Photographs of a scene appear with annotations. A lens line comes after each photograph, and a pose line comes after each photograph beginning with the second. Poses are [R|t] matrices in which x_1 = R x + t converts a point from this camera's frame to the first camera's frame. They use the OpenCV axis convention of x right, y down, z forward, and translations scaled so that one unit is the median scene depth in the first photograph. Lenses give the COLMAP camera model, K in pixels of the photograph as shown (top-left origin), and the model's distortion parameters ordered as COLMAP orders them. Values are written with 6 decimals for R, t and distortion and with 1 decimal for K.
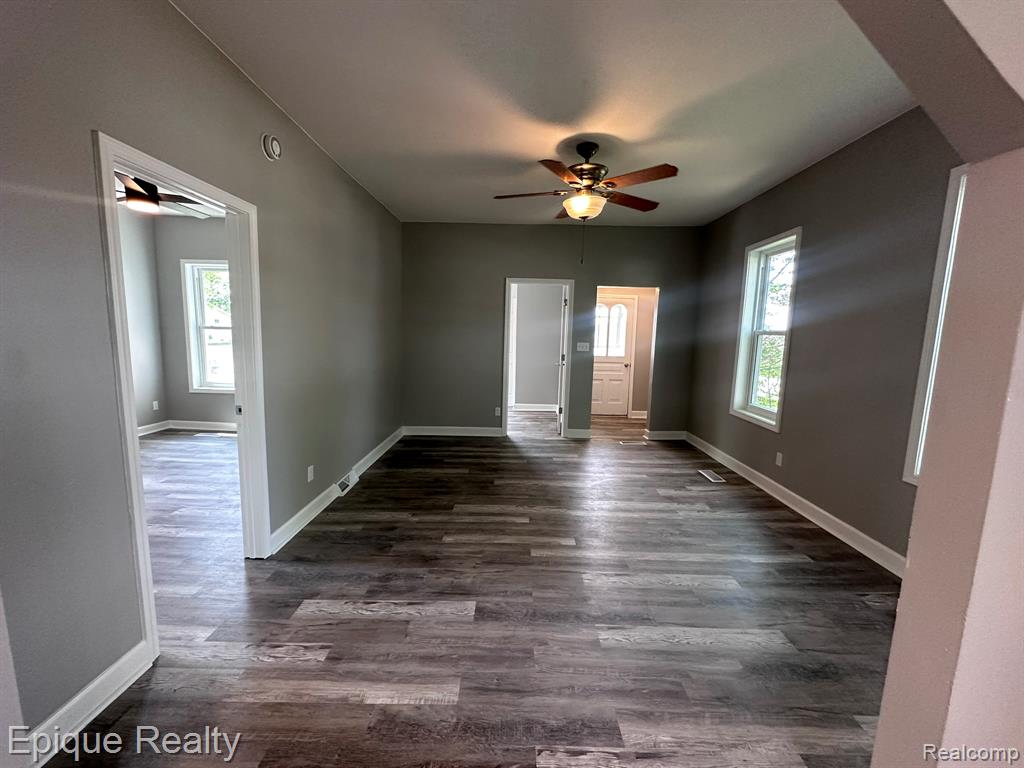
lens RADIAL K [[409.5, 0, 509.7], [0, 409.5, 382.0], [0, 0, 1]] dist [-0.000116, -0.000053]
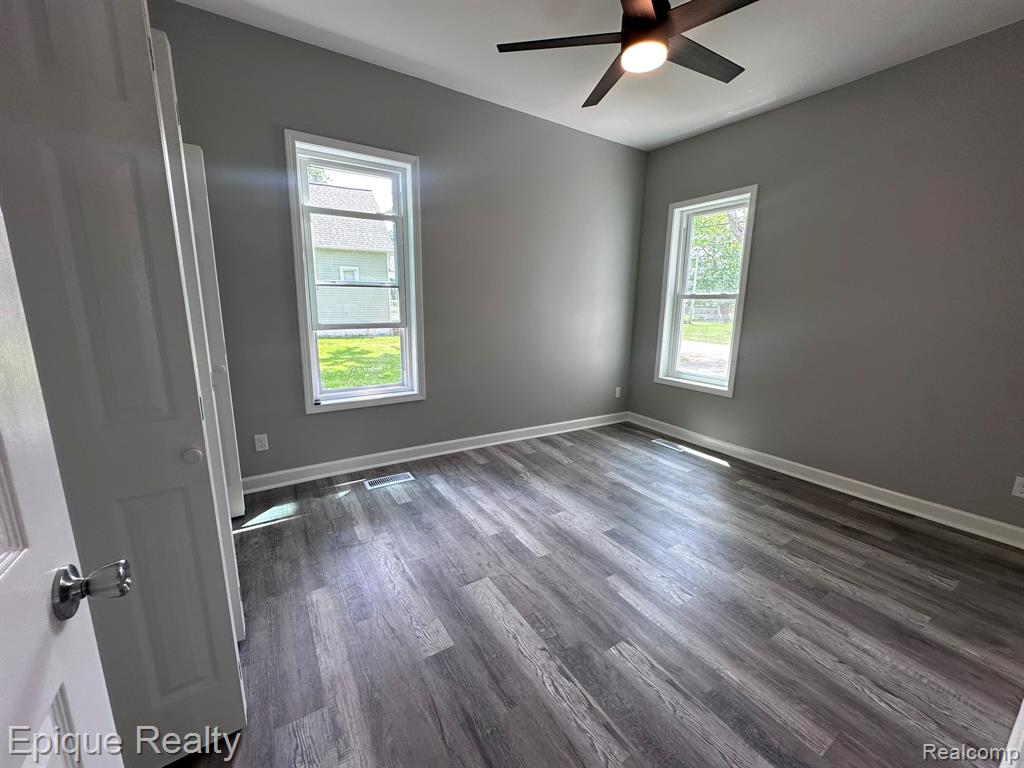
lens RADIAL K [[409.5, 0, 510.0], [0, 409.5, 381.9], [0, 0, 1]] dist [-0.000116, -0.000053]
pose [[0.549037, 0.144890, -0.823144, -0.305661], [-0.104644, 0.989026, 0.104291, -0.027929], [0.829222, 0.028877, 0.558173, 0.355718]]
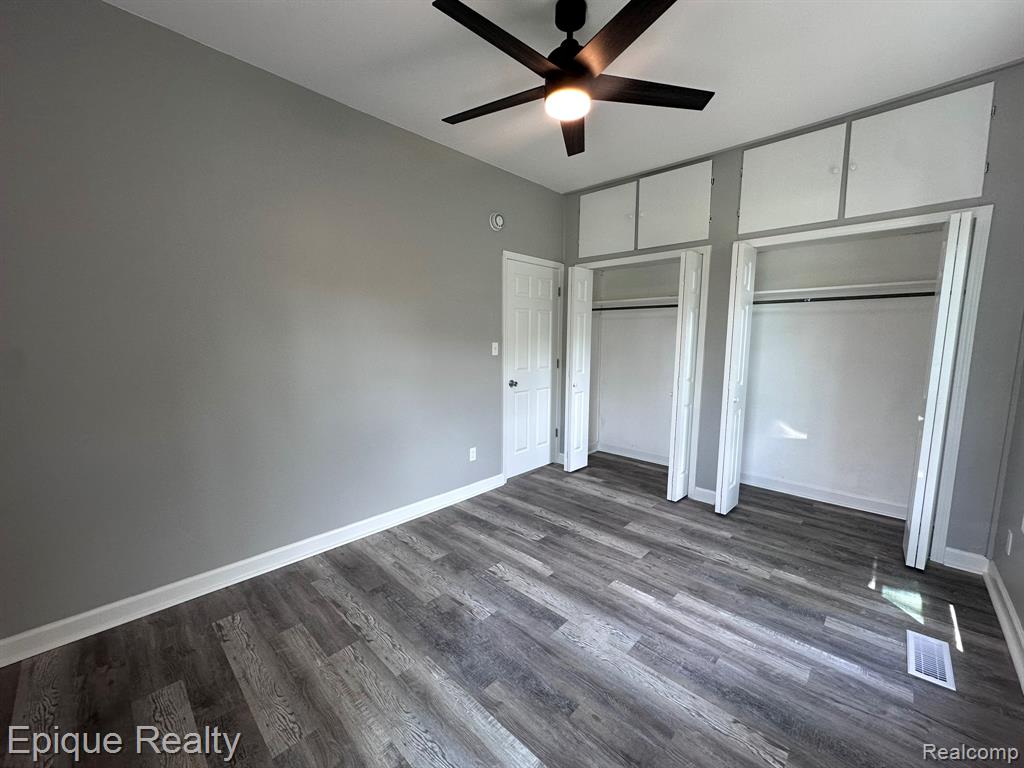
lens RADIAL K [[409.5, 0, 513.5], [0, 409.5, 384.1], [0, 0, 1]] dist [-0.000116, -0.000053]
pose [[-0.736766, -0.111081, 0.666961, -0.785258], [0.059930, 0.971802, 0.228055, -0.128563], [-0.673487, 0.207994, -0.709334, 0.949661]]
